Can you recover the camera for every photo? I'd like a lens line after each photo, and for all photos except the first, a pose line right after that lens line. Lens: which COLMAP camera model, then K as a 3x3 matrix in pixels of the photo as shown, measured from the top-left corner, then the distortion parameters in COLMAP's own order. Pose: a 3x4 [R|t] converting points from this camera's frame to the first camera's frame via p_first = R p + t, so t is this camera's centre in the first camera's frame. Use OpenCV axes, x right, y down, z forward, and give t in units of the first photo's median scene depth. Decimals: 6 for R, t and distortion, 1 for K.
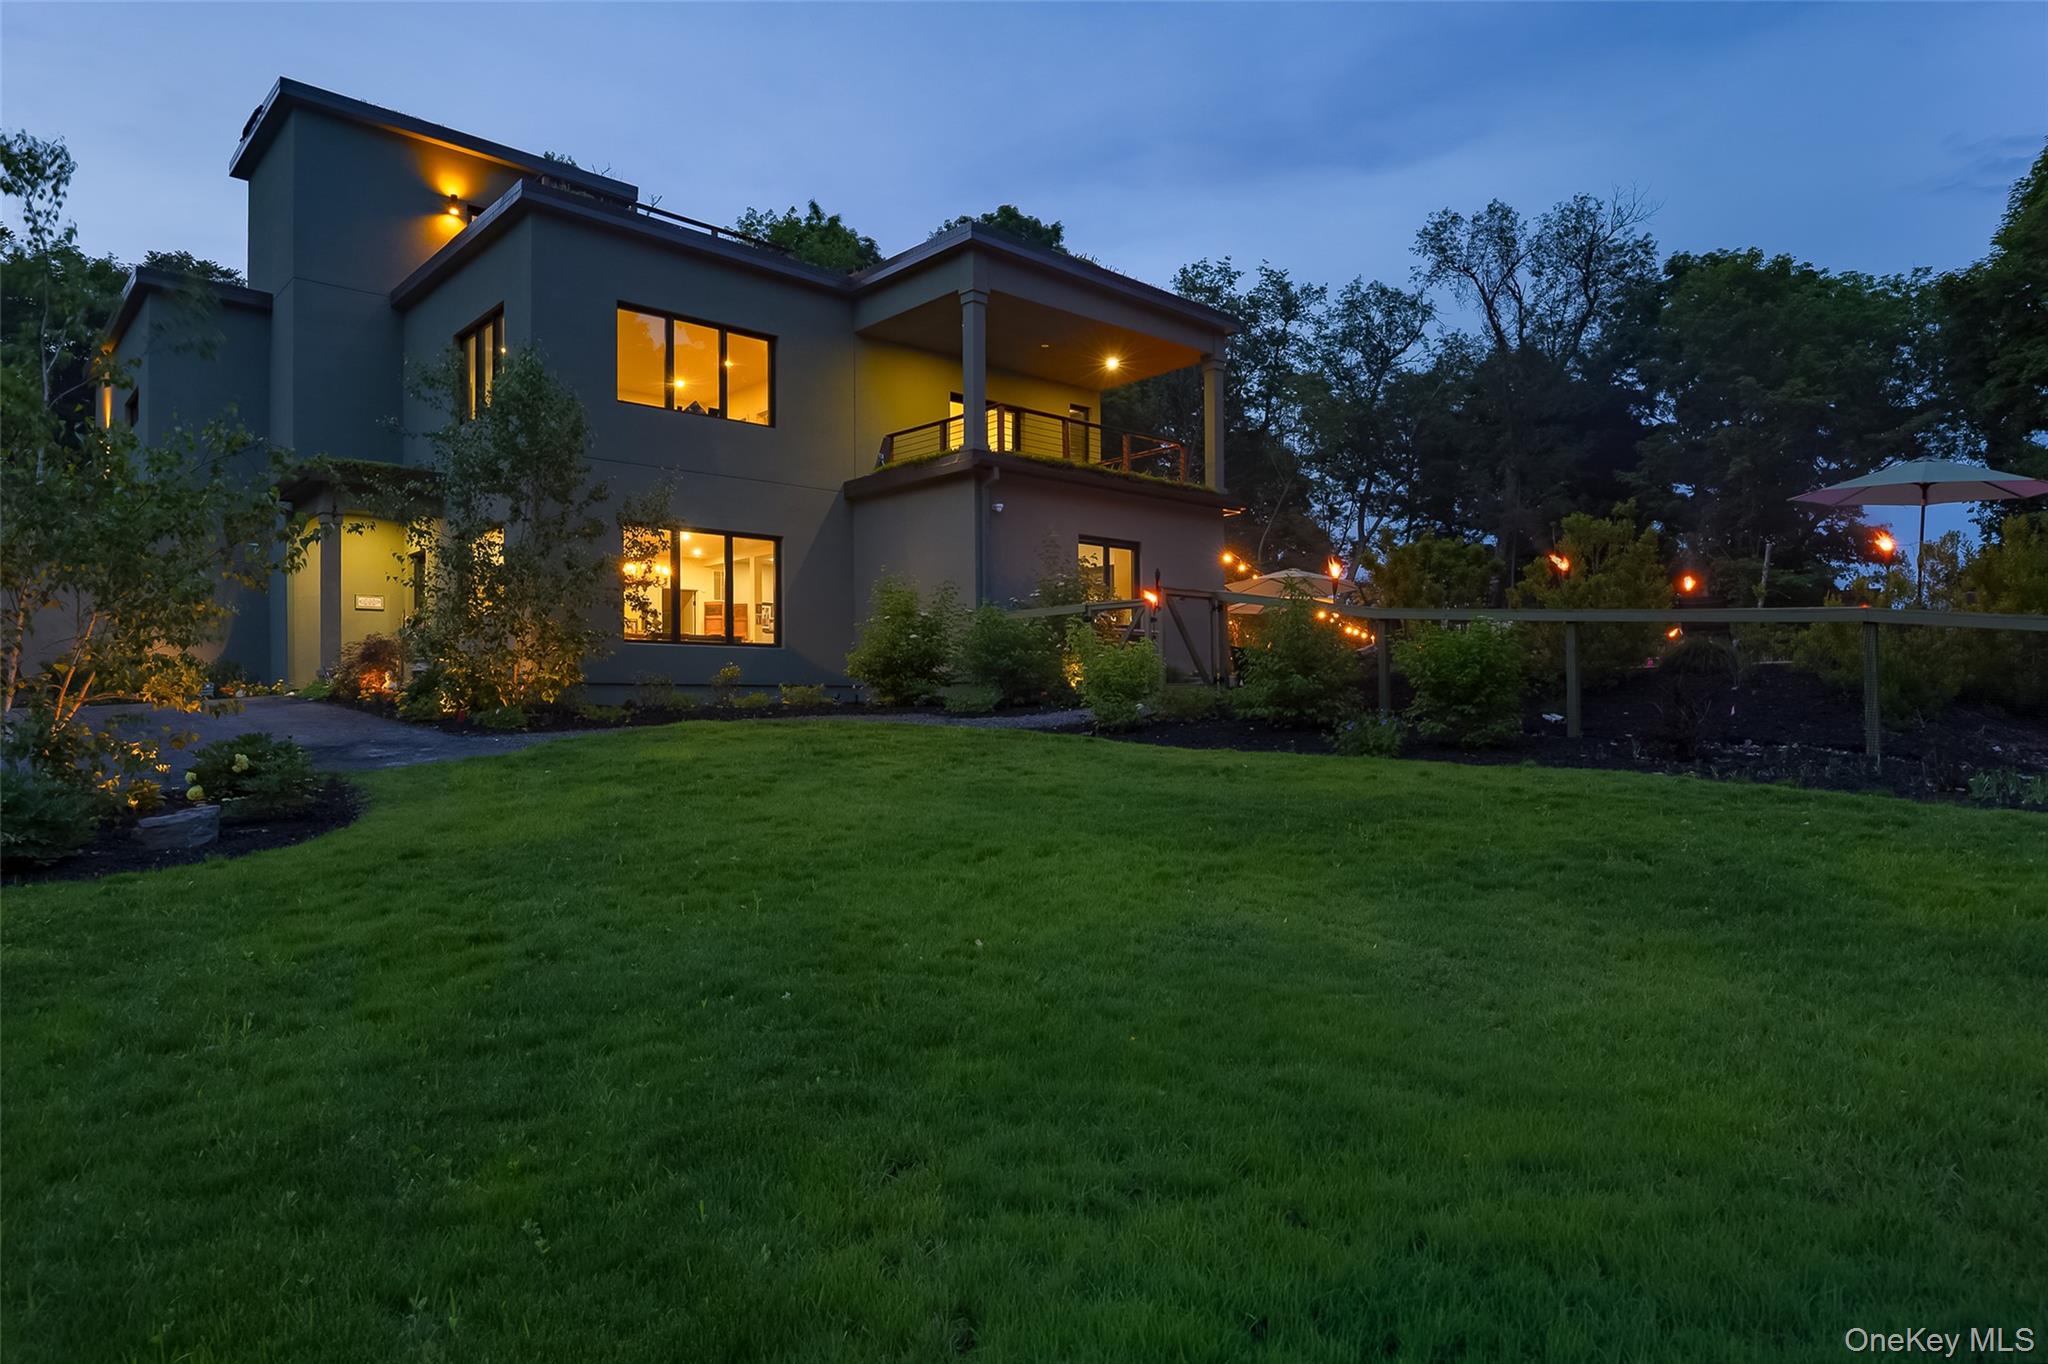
lens RADIAL K [[1235.9, 0, 987.3], [0, 1235.9, 706.0], [0, 0, 1]] dist [-0.005025, -0.000942]
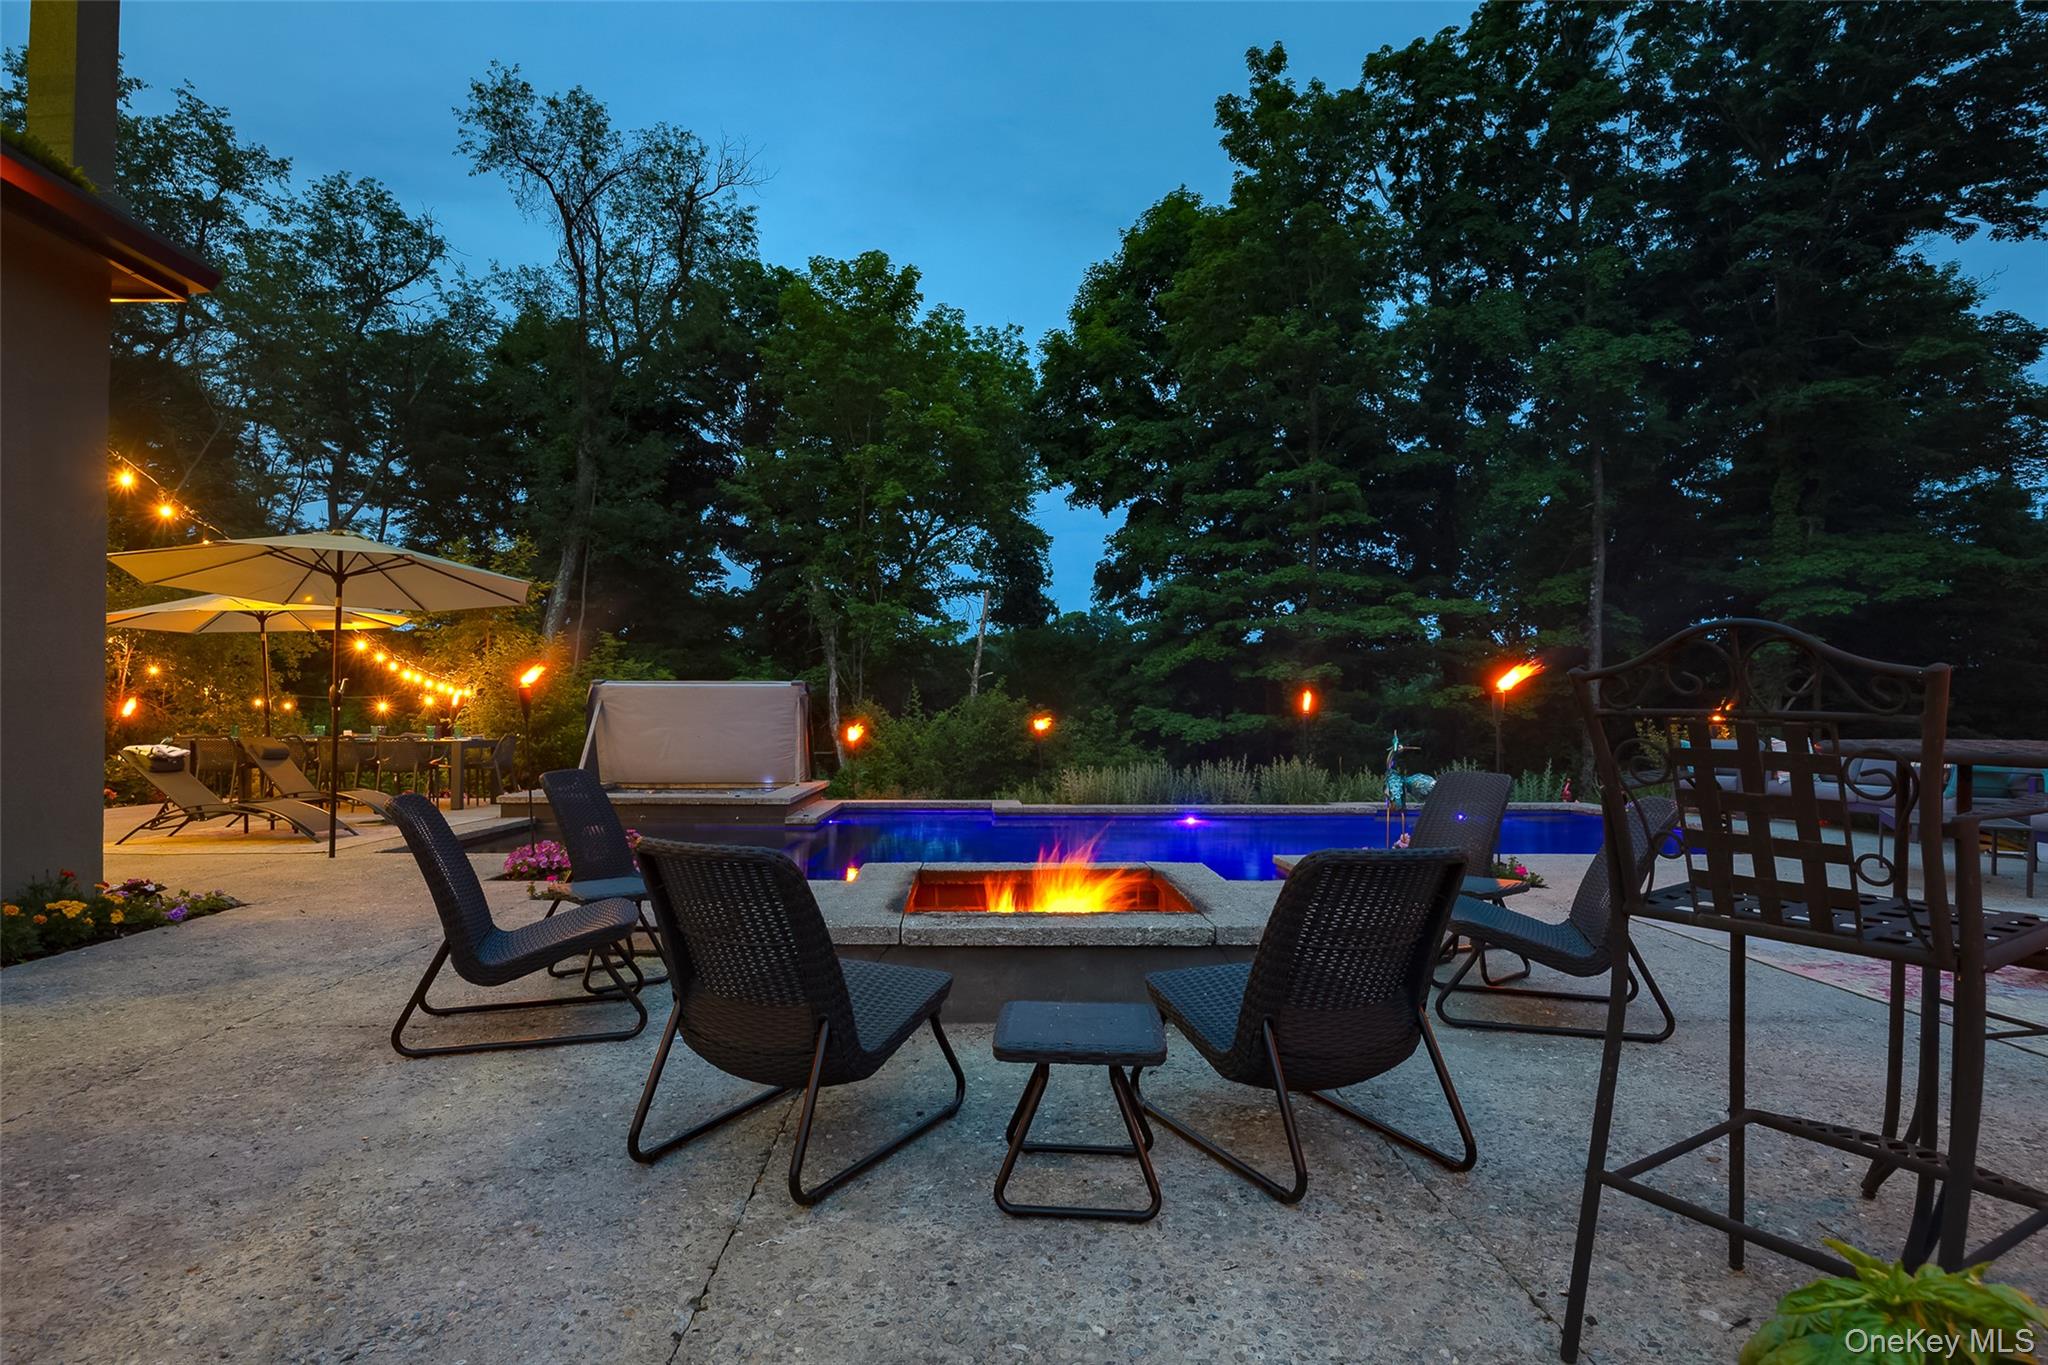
lens RADIAL K [[1116.8, 0, 1024.0], [0, 1116.8, 682.5], [0, 0, 1]] dist [0.005426, -0.001016]
pose [[0.629452, 0.032930, 0.776341, 0.054494], [-0.009898, 0.999360, -0.034364, -0.026012], [-0.776976, 0.013946, 0.629375, 0.292833]]
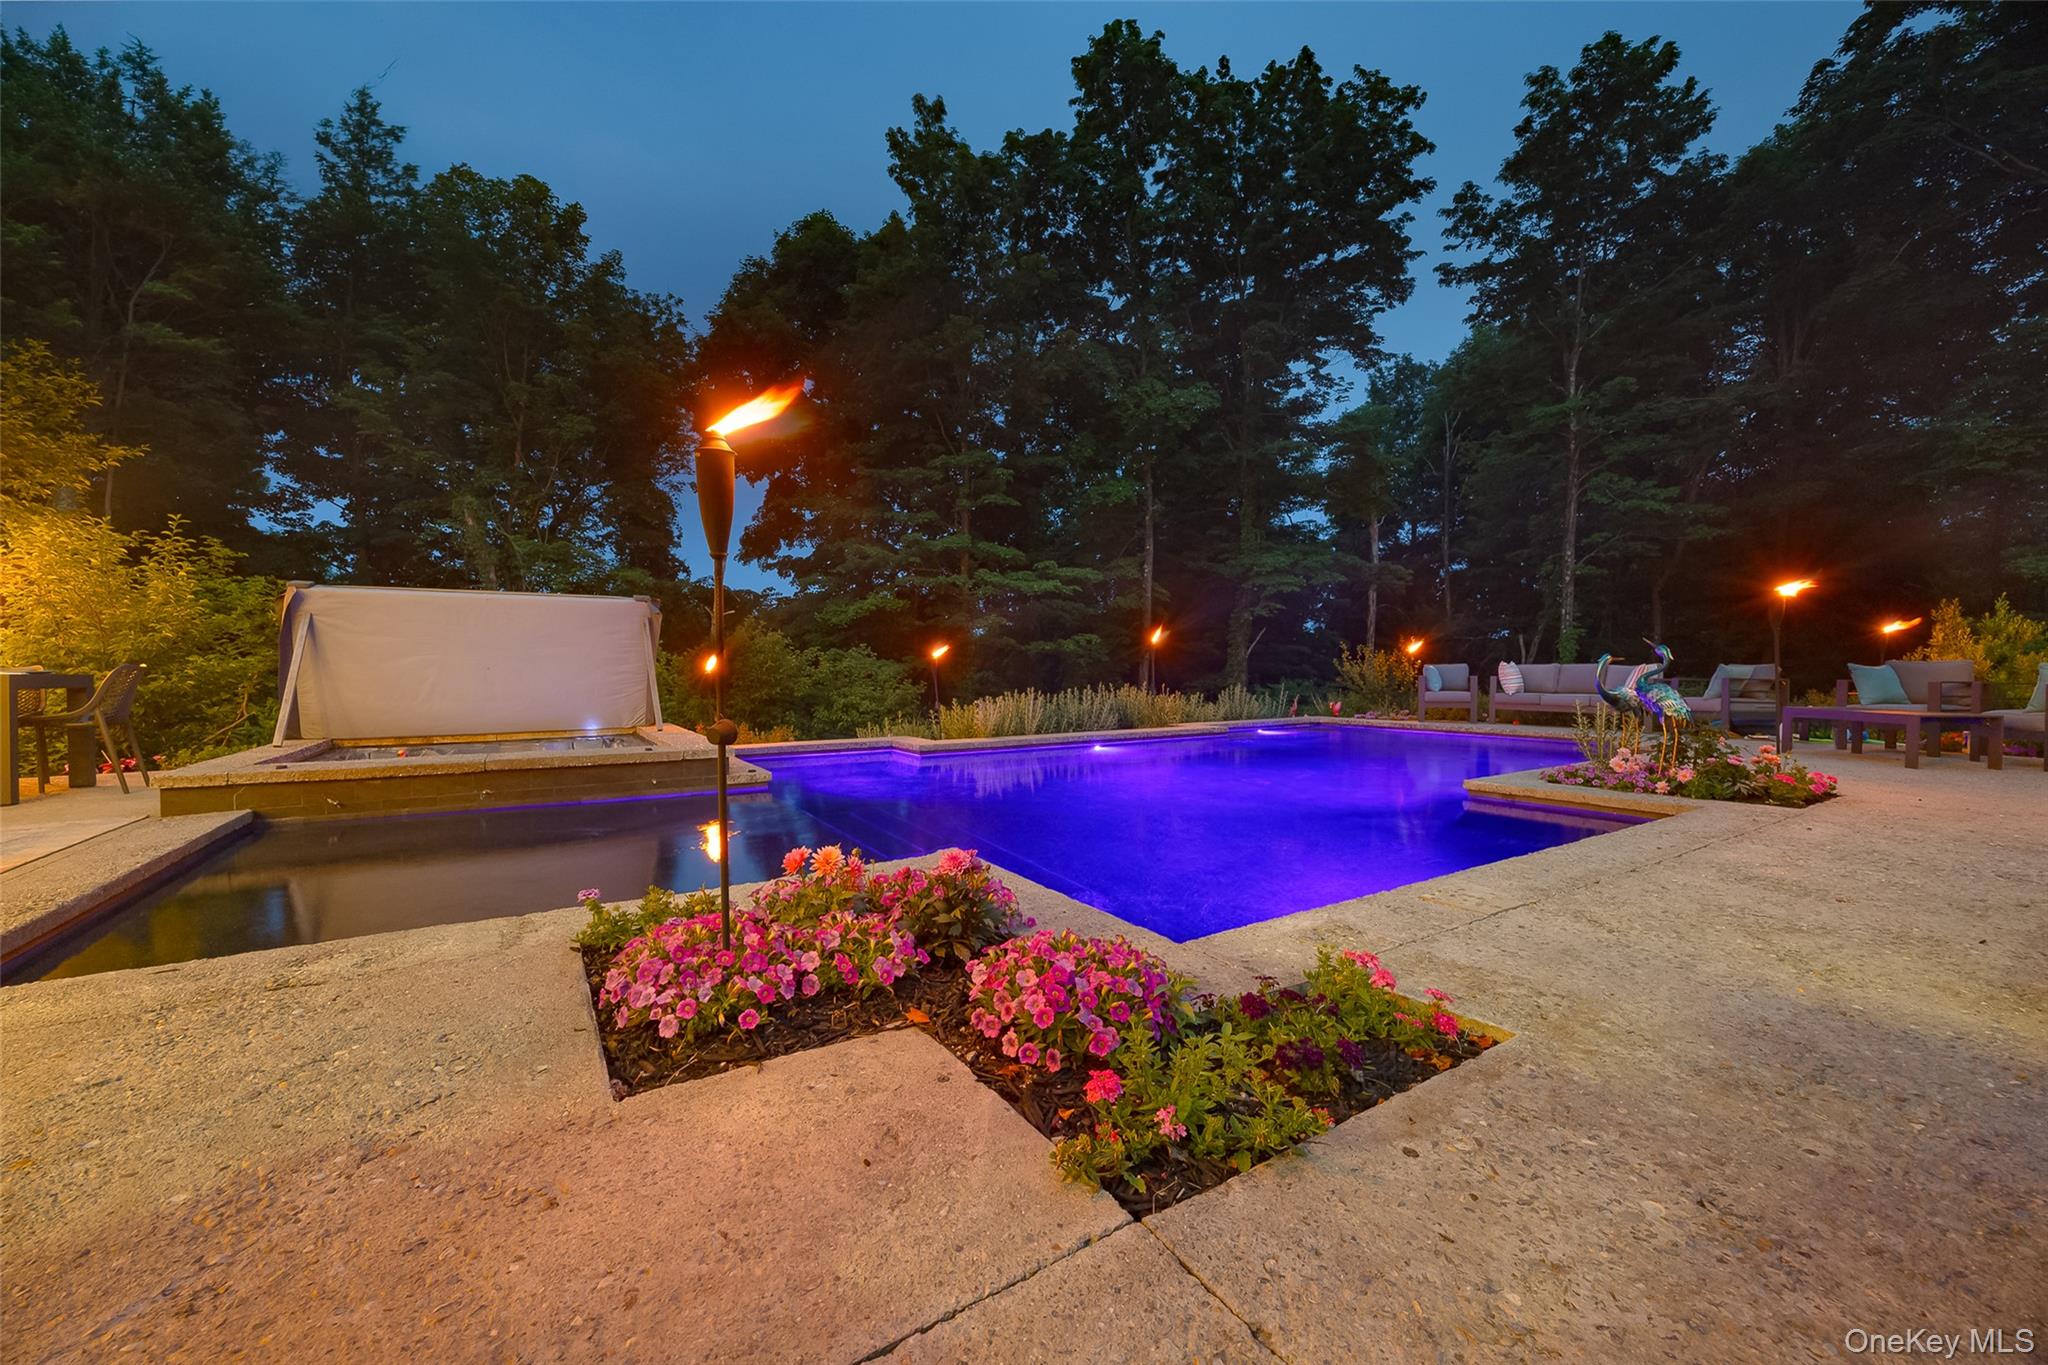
lens RADIAL K [[780.9, 0, 1024.0], [0, 780.9, 682.5], [0, 0, 1]] dist [-0.000883, 0.000106]
pose [[0.150841, -0.013107, 0.988471, 0.092358], [-0.003240, 0.999900, 0.013753, -0.021598], [-0.988553, -0.005277, 0.150783, 0.403005]]
